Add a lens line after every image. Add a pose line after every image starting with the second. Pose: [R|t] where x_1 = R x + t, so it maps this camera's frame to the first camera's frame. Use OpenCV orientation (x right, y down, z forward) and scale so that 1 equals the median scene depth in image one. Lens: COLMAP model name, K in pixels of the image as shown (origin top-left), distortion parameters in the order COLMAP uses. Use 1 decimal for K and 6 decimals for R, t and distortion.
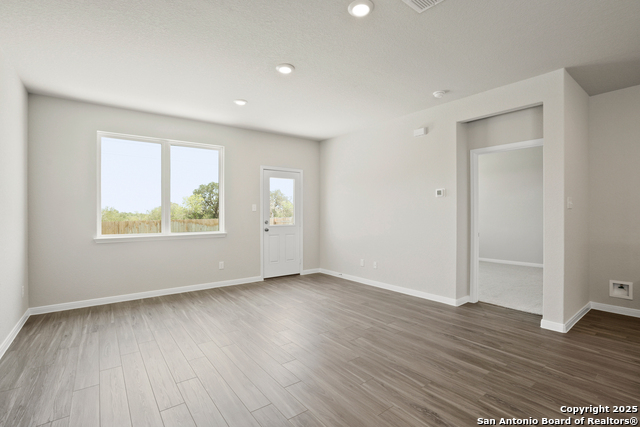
lens RADIAL K [[311.0, 0, 321.0], [0, 311.0, 210.6], [0, 0, 1]] dist [-0.011408, 0.000197]
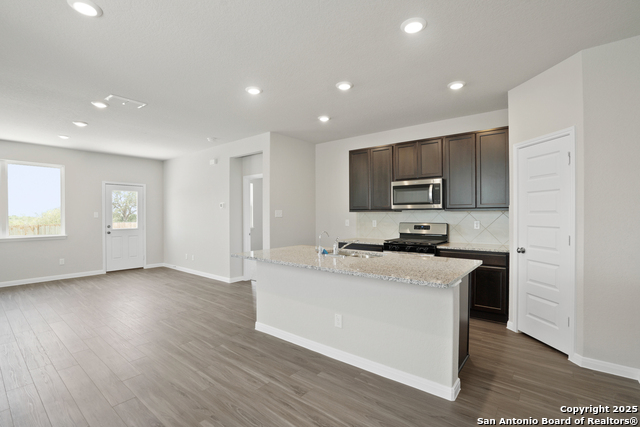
lens RADIAL K [[304.2, 0, 320.0], [0, 304.2, 213.5], [0, 0, 1]] dist [-0.023906, 0.000209]
pose [[0.975455, -0.000999, 0.220194, 0.538389], [0.000460, 0.999997, 0.002500, -0.023841], [-0.220196, -0.002338, 0.975453, -0.498520]]
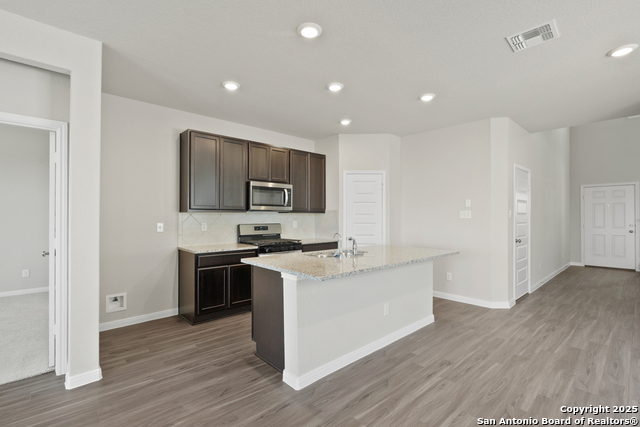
lens RADIAL K [[297.6, 0, 316.9], [0, 297.6, 214.9], [0, 0, 1]] dist [-0.001356, -0.000076]
pose [[-0.082363, 0.003237, 0.996597, -0.009765], [-0.006805, 0.999970, -0.003810, -0.017727], [-0.996579, -0.007096, -0.082339, 0.396189]]
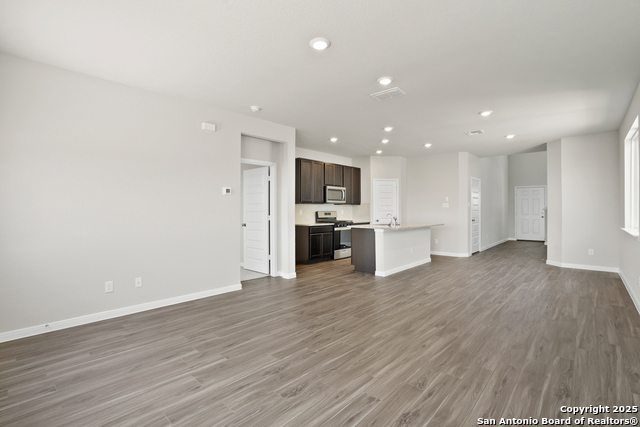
lens RADIAL K [[311.0, 0, 321.0], [0, 311.0, 210.6], [0, 0, 1]] dist [-0.011408, 0.000197]
pose [[-0.193827, -0.001392, 0.981035, -0.783798], [-0.004751, 0.999989, 0.000481, 0.009472], [-0.981024, -0.004568, -0.193832, 0.942243]]
